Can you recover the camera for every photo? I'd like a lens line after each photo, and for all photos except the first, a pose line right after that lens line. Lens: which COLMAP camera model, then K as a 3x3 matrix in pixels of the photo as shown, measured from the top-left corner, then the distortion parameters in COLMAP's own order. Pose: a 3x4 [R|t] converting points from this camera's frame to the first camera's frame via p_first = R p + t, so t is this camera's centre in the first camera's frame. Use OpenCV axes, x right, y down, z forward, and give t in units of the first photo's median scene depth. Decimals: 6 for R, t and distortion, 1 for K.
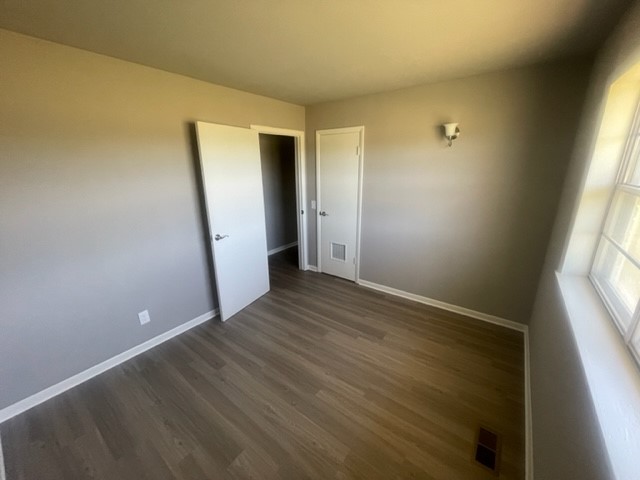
lens RADIAL K [[259.3, 0, 319.8], [0, 259.3, 239.0], [0, 0, 1]] dist [-0.001329, -0.000195]
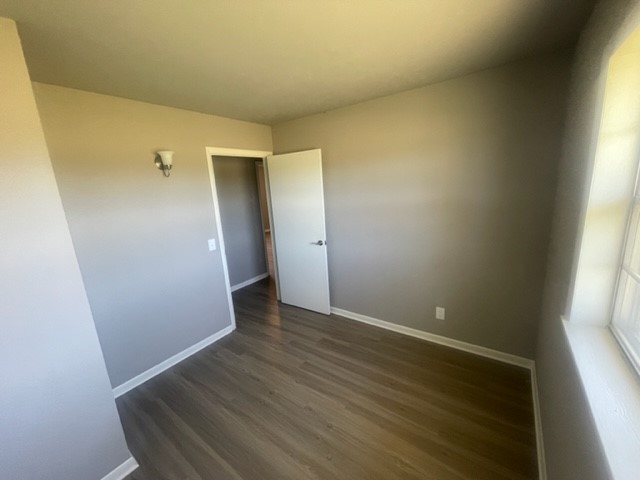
lens RADIAL K [[259.3, 0, 319.8], [0, 259.3, 239.0], [0, 0, 1]] dist [-0.001329, -0.000195]
pose [[0.998424, -0.055488, 0.008433, 0.120194], [0.055943, 0.995991, -0.069802, -0.040826], [-0.004526, 0.070164, 0.997525, 0.131999]]
